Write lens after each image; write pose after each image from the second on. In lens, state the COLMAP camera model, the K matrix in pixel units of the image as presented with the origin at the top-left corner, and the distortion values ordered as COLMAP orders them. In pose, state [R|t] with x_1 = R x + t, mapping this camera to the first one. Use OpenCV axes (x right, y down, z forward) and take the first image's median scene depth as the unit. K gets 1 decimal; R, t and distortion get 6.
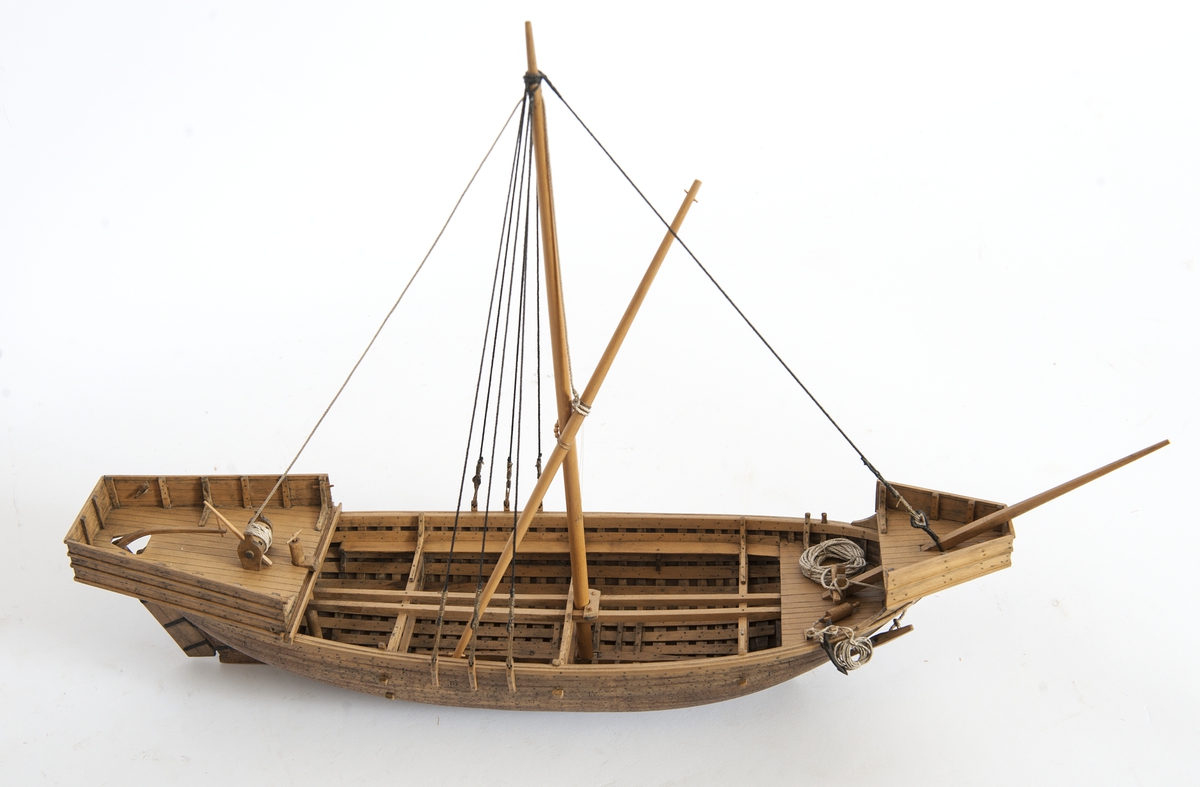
lens RADIAL K [[1561.6, 0, 600.0], [0, 1561.6, 393.5], [0, 0, 1]] dist [0.039286, 0.066636]
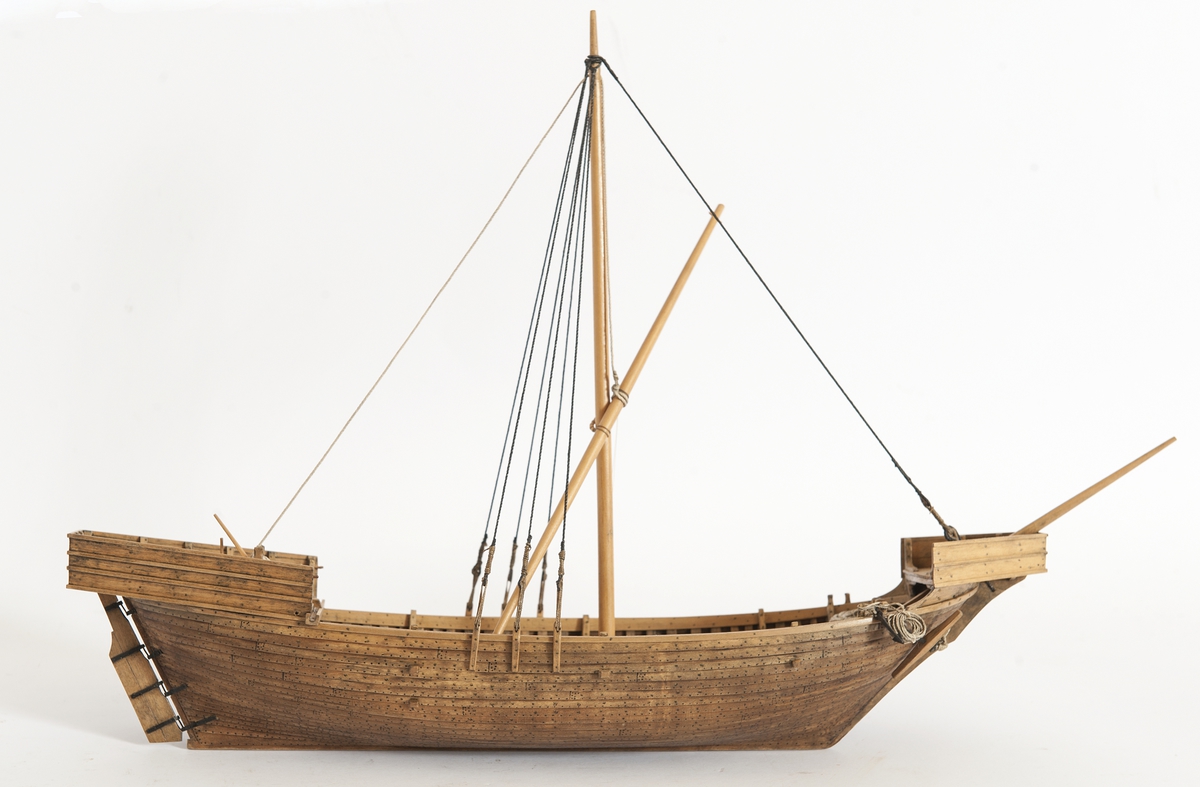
lens RADIAL K [[2584.8, 0, 600.0], [0, 2584.8, 393.5], [0, 0, 1]] dist [0.084466, -0.177887]
pose [[0.985823, 0.047475, 0.160931, -0.289926], [0.048588, 0.837267, -0.544631, 0.904149], [-0.160599, 0.544729, 0.823091, -0.372675]]
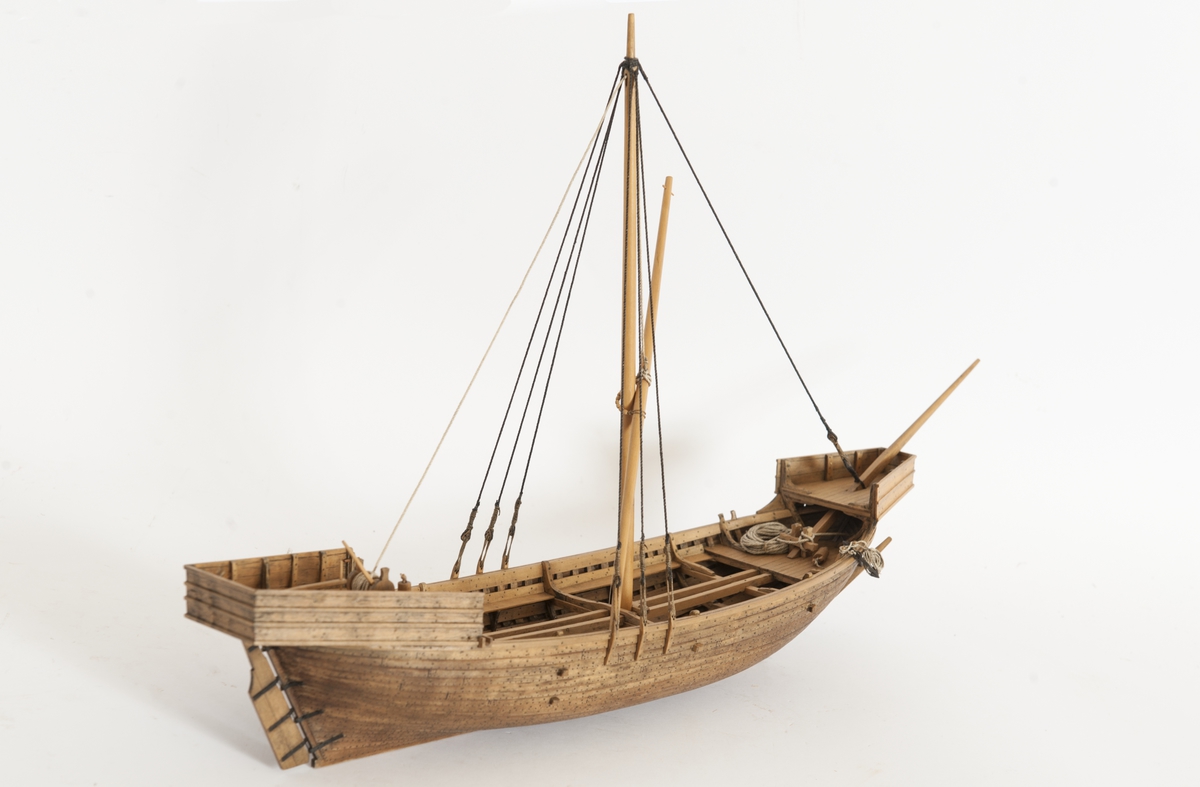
lens RADIAL K [[2584.8, 0, 600.0], [0, 2584.8, 393.5], [0, 0, 1]] dist [0.084466, -0.177887]
pose [[0.689319, -0.082828, 0.719708, -1.307426], [0.337014, 0.916066, -0.217357, 0.392601], [-0.641297, 0.392380, 0.659376, -0.160996]]
